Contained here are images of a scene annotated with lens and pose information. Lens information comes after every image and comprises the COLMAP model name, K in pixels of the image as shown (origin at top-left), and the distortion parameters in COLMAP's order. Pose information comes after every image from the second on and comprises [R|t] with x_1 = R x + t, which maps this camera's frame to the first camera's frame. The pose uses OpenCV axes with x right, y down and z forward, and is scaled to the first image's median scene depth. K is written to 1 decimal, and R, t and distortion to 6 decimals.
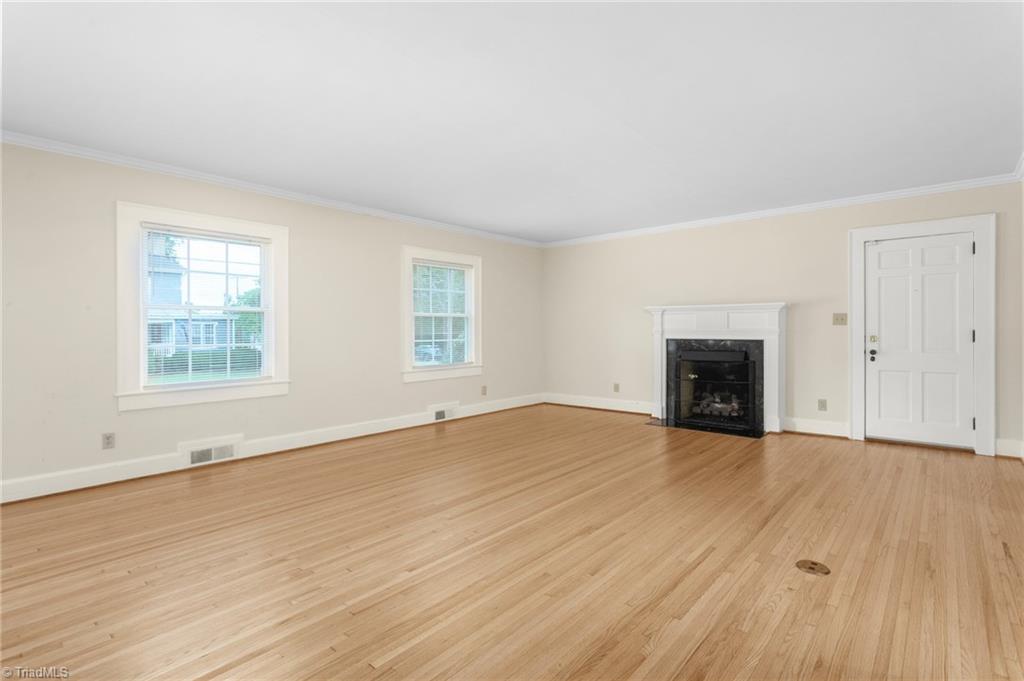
lens RADIAL K [[491.2, 0, 521.0], [0, 491.2, 334.1], [0, 0, 1]] dist [-0.001586, 0.003072]
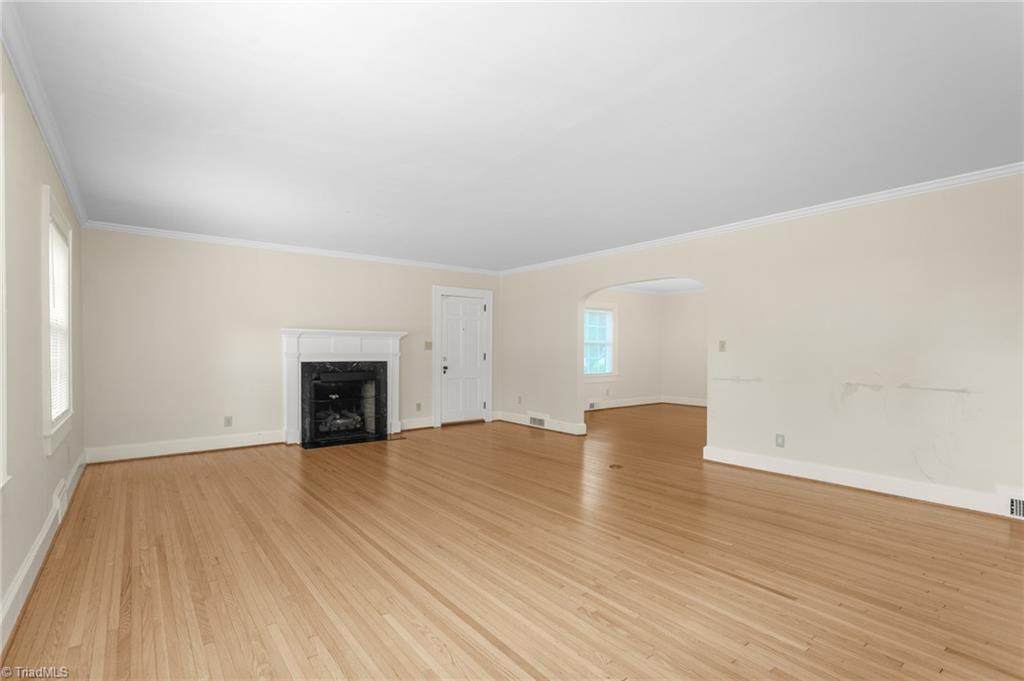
lens RADIAL K [[491.2, 0, 515.8], [0, 491.2, 349.1], [0, 0, 1]] dist [-0.001586, 0.003072]
pose [[0.195769, 0.008015, 0.980617, -0.665534], [0.007445, 0.999926, -0.009659, -0.004238], [-0.980622, 0.009192, 0.195694, 0.431096]]
